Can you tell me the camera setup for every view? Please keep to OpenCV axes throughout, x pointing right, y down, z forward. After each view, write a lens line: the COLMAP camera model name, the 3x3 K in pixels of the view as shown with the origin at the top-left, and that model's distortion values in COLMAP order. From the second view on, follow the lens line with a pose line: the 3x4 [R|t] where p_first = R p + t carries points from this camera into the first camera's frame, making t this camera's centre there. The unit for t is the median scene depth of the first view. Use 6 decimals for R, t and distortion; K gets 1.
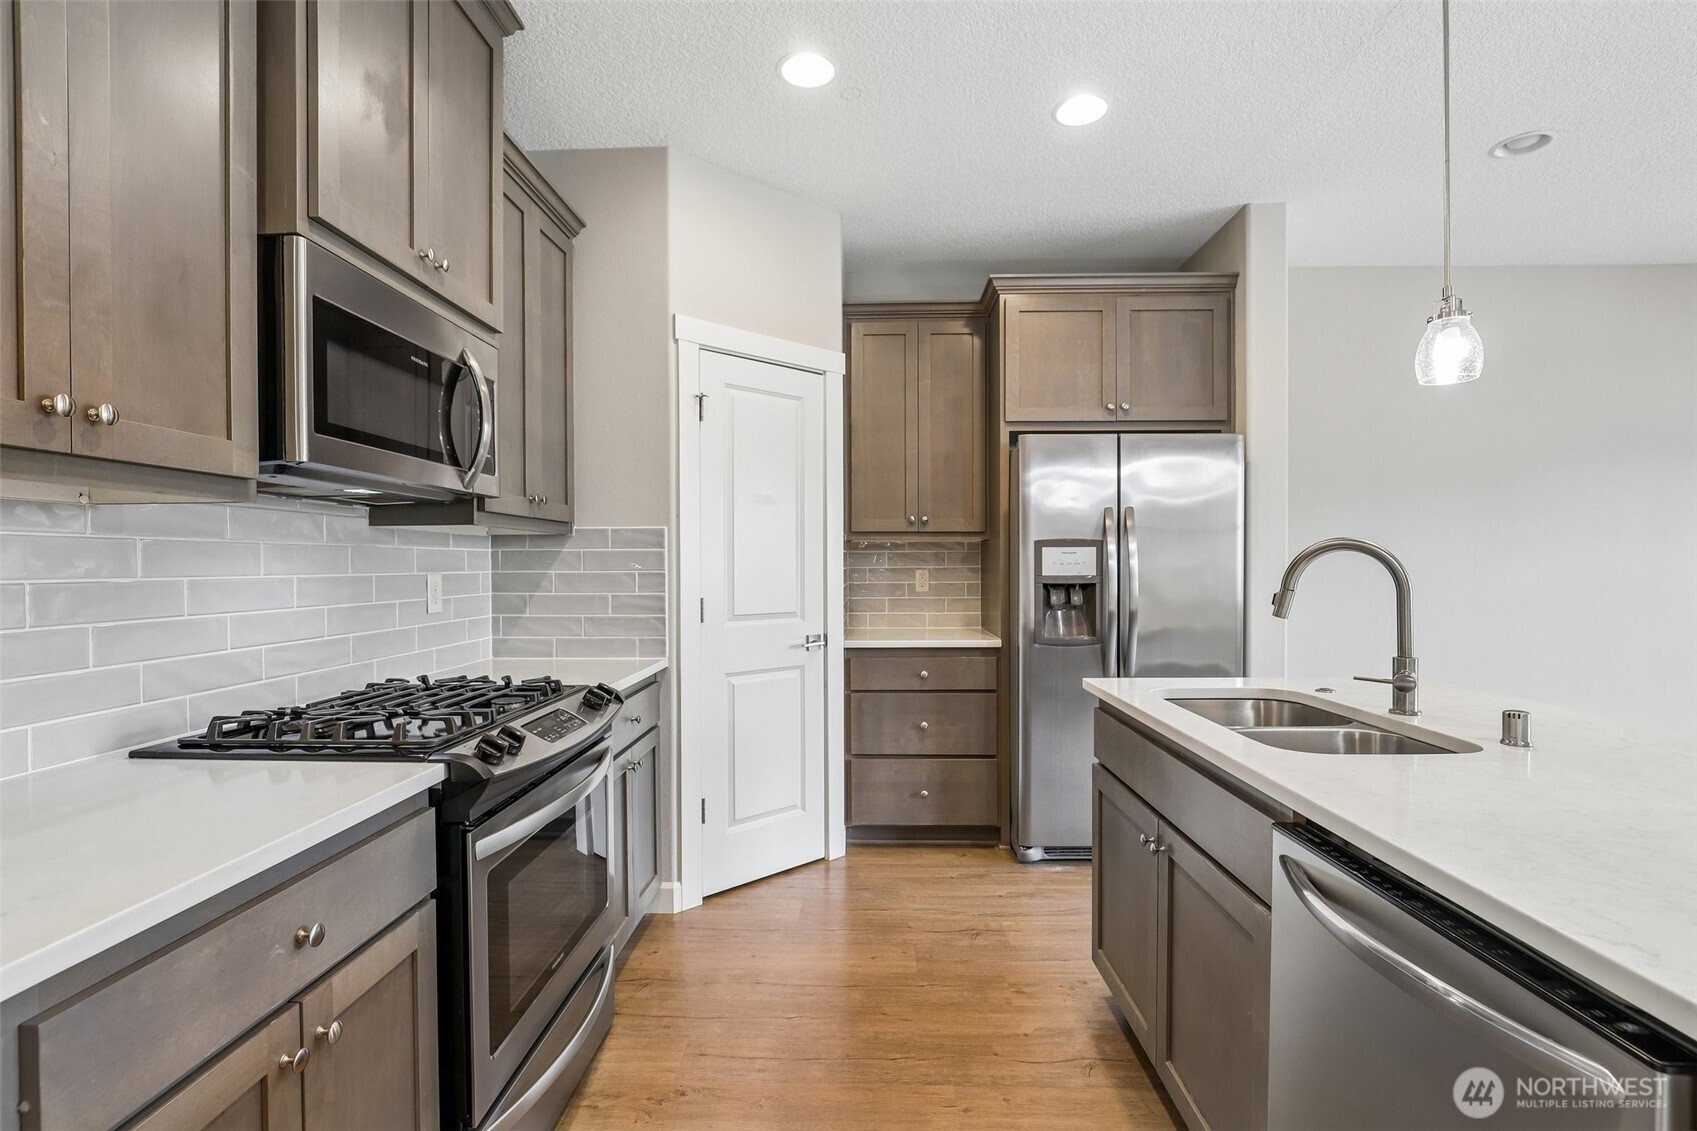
lens RADIAL K [[791.5, 0, 844.1], [0, 791.5, 570.7], [0, 0, 1]] dist [-0.006151, 0.000703]
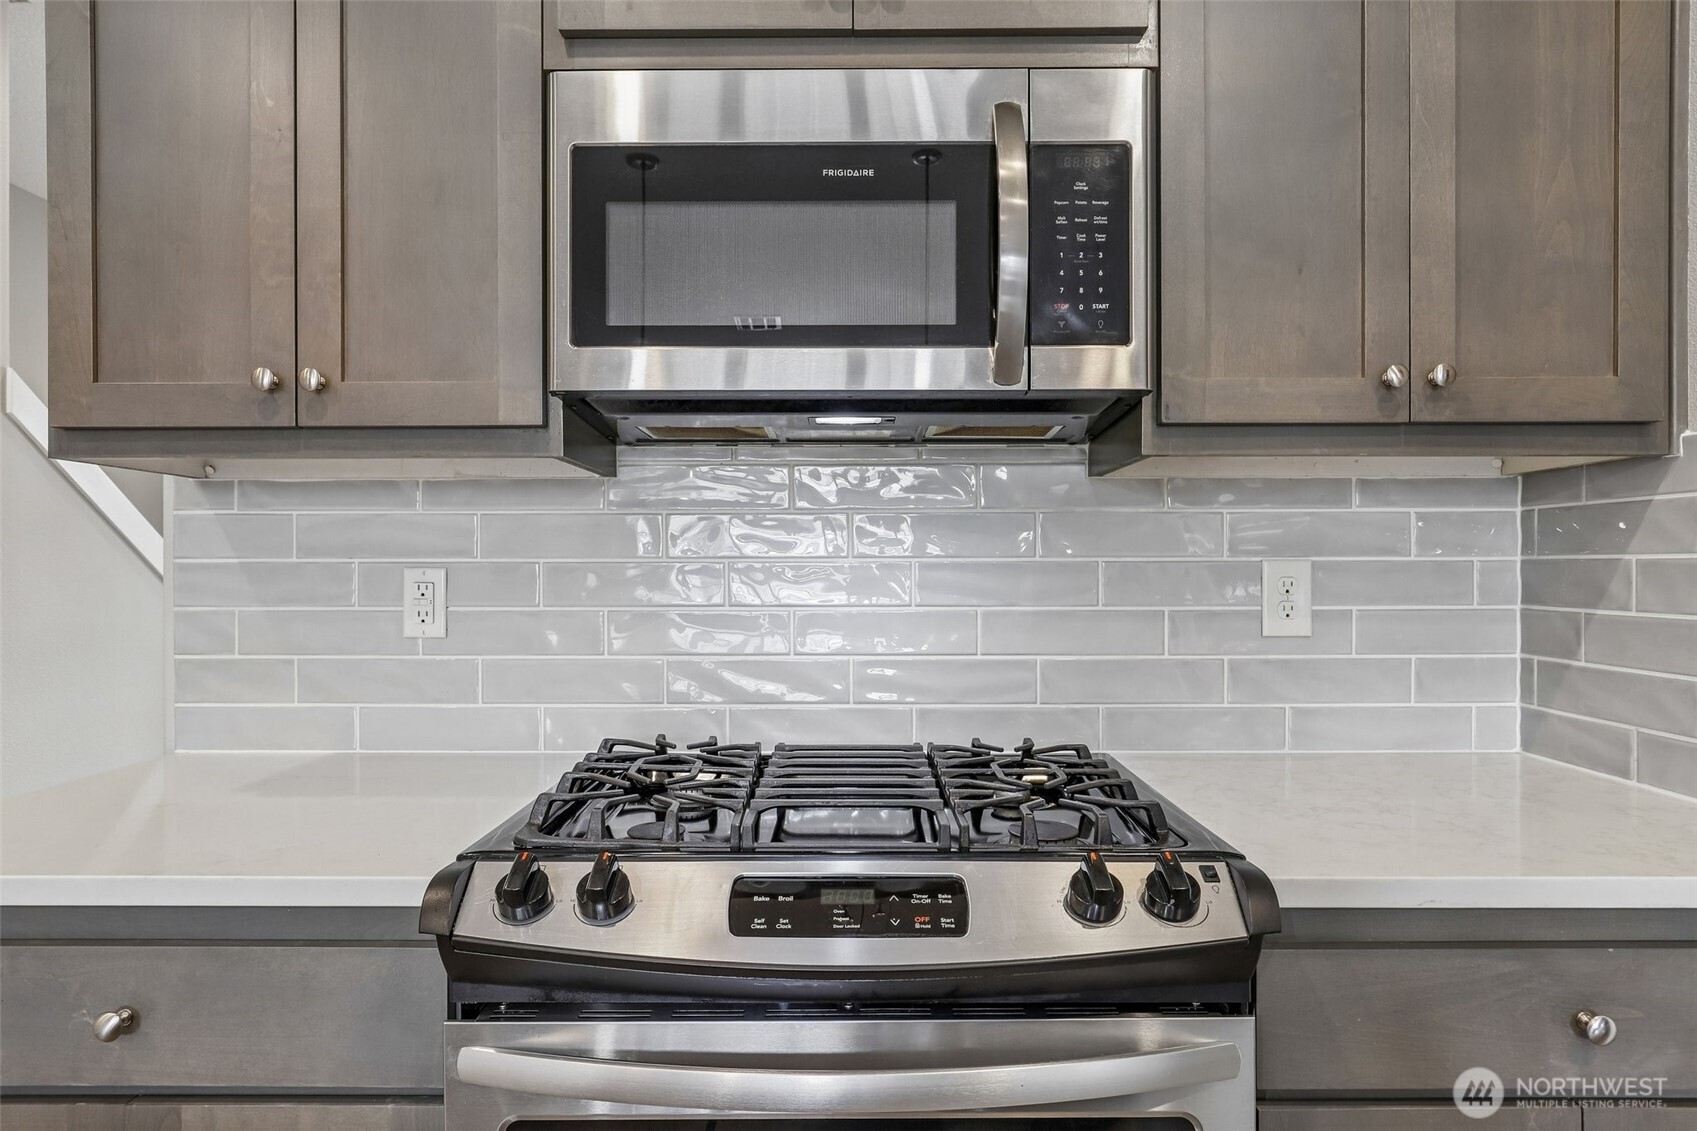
lens RADIAL K [[988.8, 0, 852.3], [0, 988.8, 570.4], [0, 0, 1]] dist [-0.007264, -0.000239]
pose [[0.024054, 0.008464, -0.999675, 0.089053], [-0.006372, 0.999945, 0.008313, 0.005644], [0.999690, 0.006170, 0.024107, 0.543724]]
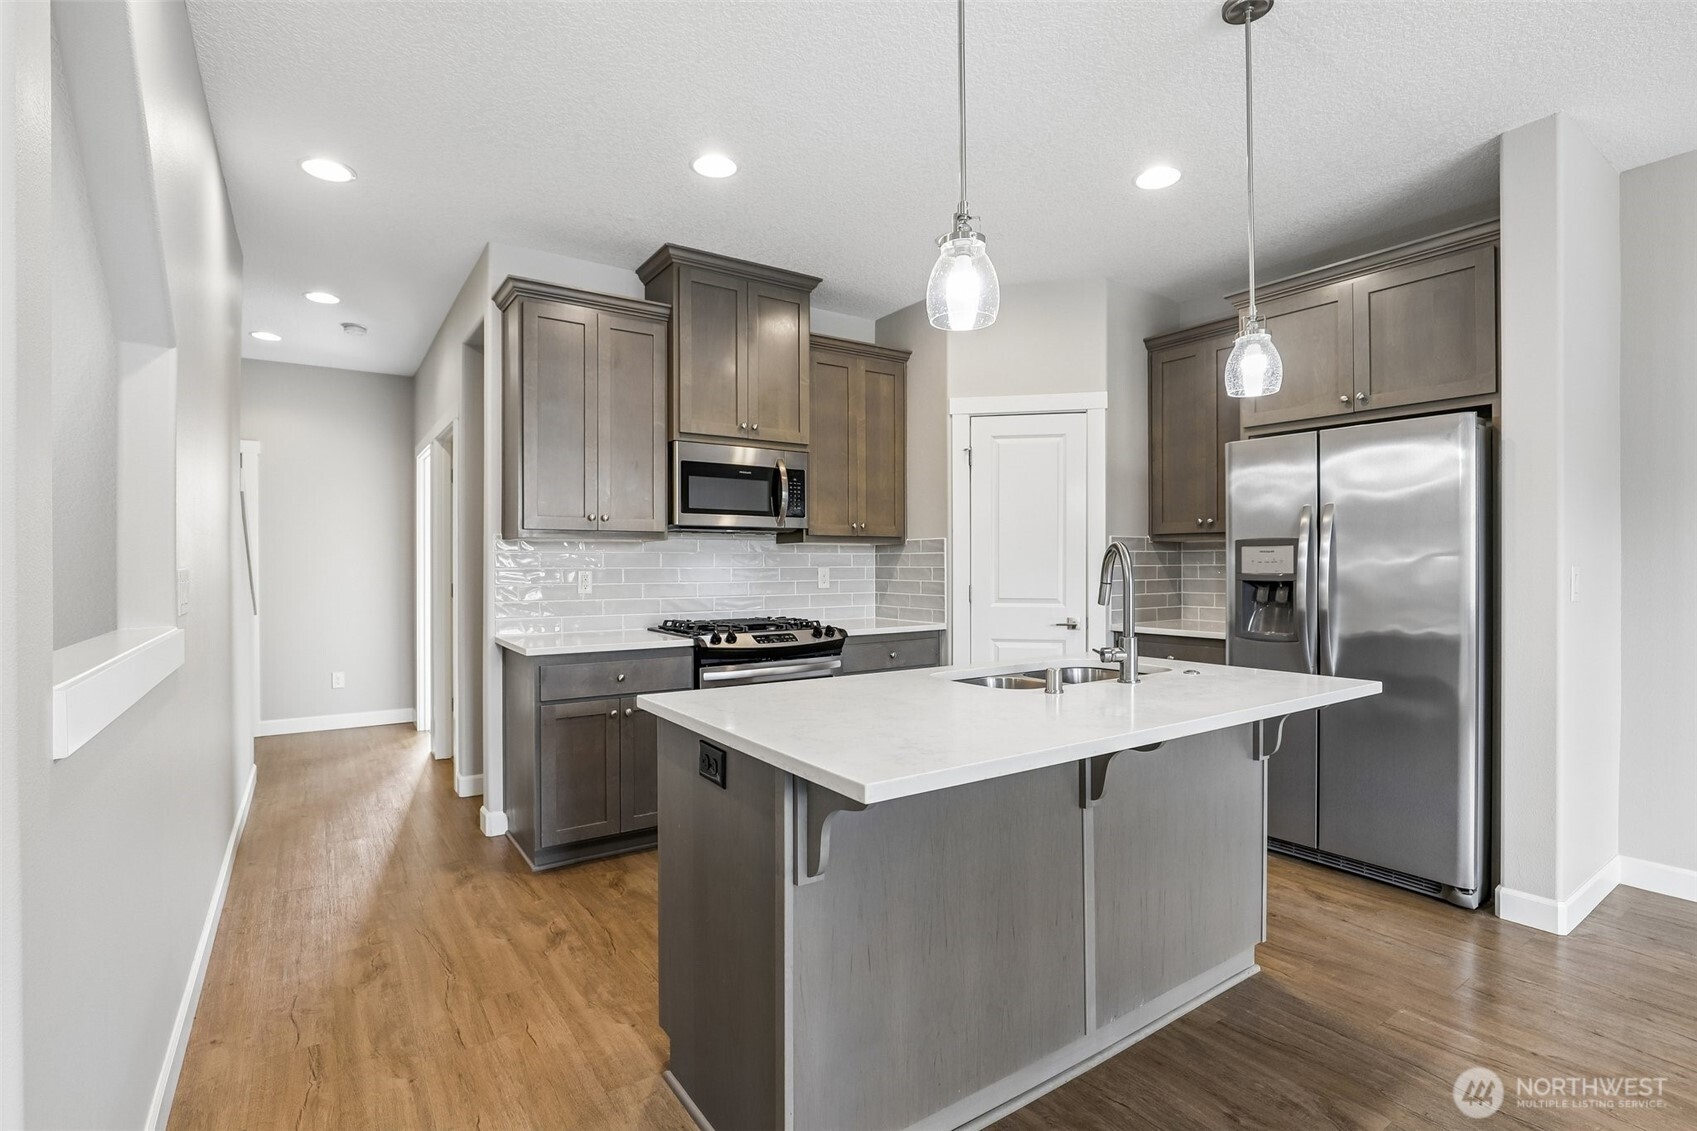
lens RADIAL K [[791.5, 0, 855.4], [0, 791.5, 565.8], [0, 0, 1]] dist [-0.006151, 0.000703]
pose [[0.598325, 0.003485, -0.801246, 0.803611], [-0.006294, 0.999980, -0.000351, 0.000191], [0.801229, 0.005253, 0.598335, -0.052960]]
